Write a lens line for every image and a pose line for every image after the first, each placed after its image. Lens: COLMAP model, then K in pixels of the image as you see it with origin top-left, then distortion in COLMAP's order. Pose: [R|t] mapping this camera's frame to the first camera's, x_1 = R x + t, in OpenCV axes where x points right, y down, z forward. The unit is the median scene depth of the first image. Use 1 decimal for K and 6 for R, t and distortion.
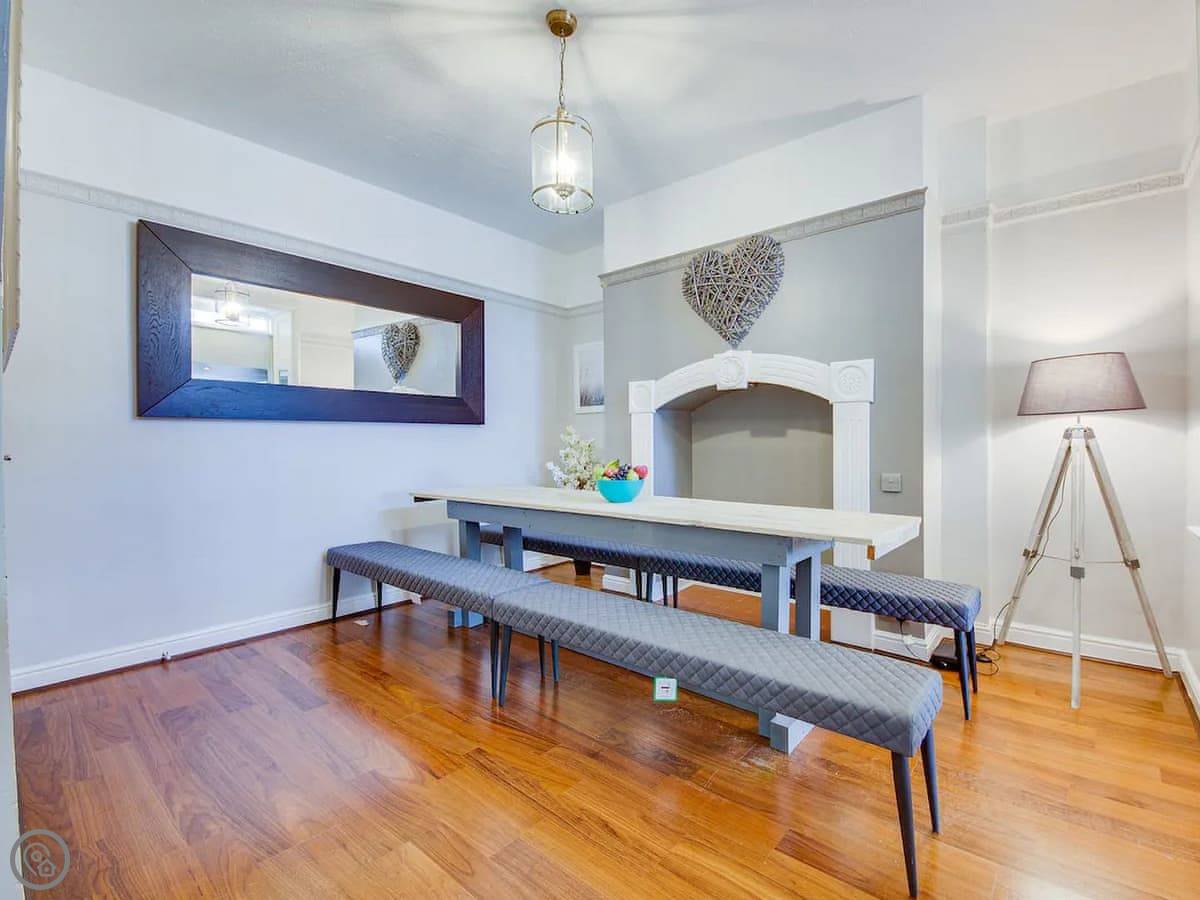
lens RADIAL K [[482.9, 0, 599.6], [0, 482.9, 449.3], [0, 0, 1]] dist [-0.012488, 0.000249]
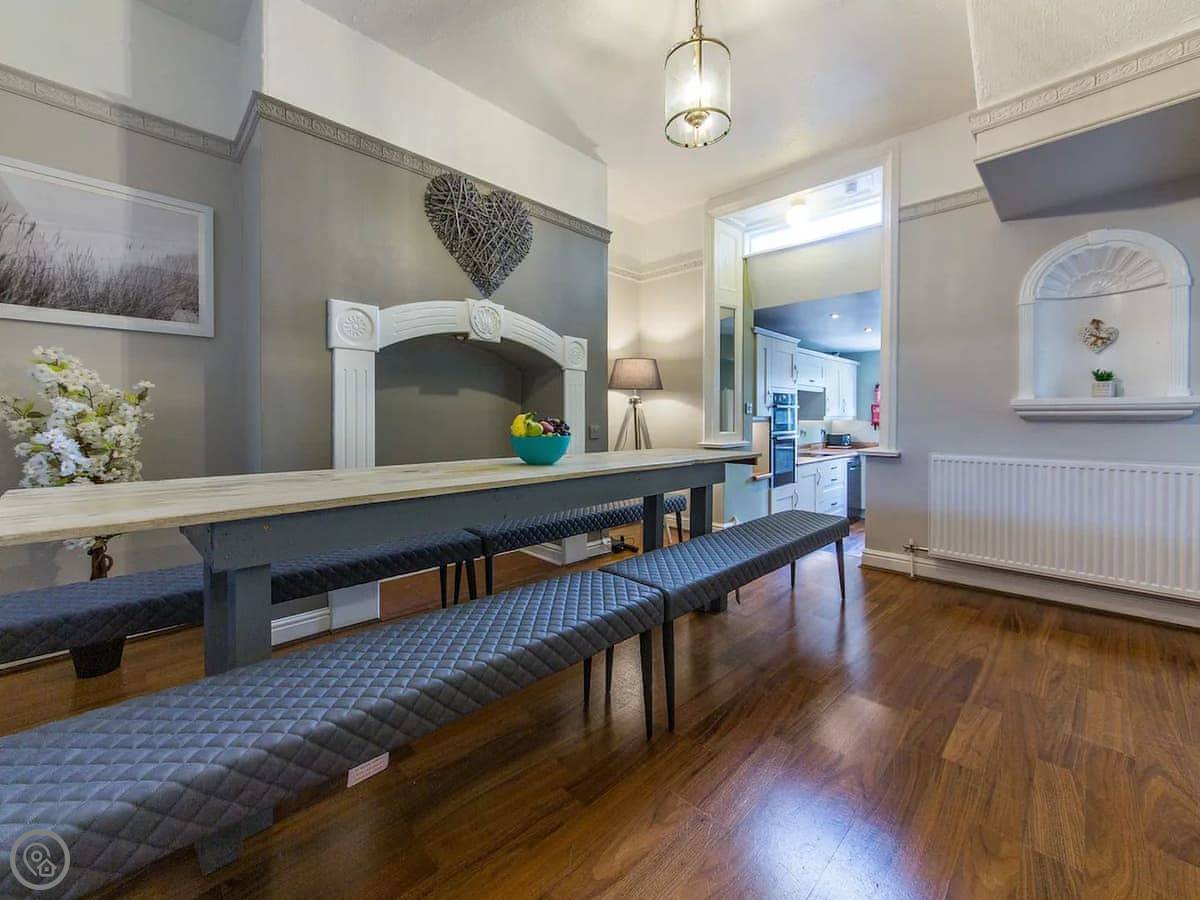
lens RADIAL K [[482.9, 0, 606.0], [0, 482.9, 417.8], [0, 0, 1]] dist [-0.012488, 0.000249]
pose [[0.114954, 0.004263, 0.993362, -0.628003], [0.008973, 0.999946, -0.005330, 0.031367], [-0.993330, 0.009526, 0.114910, 0.661379]]
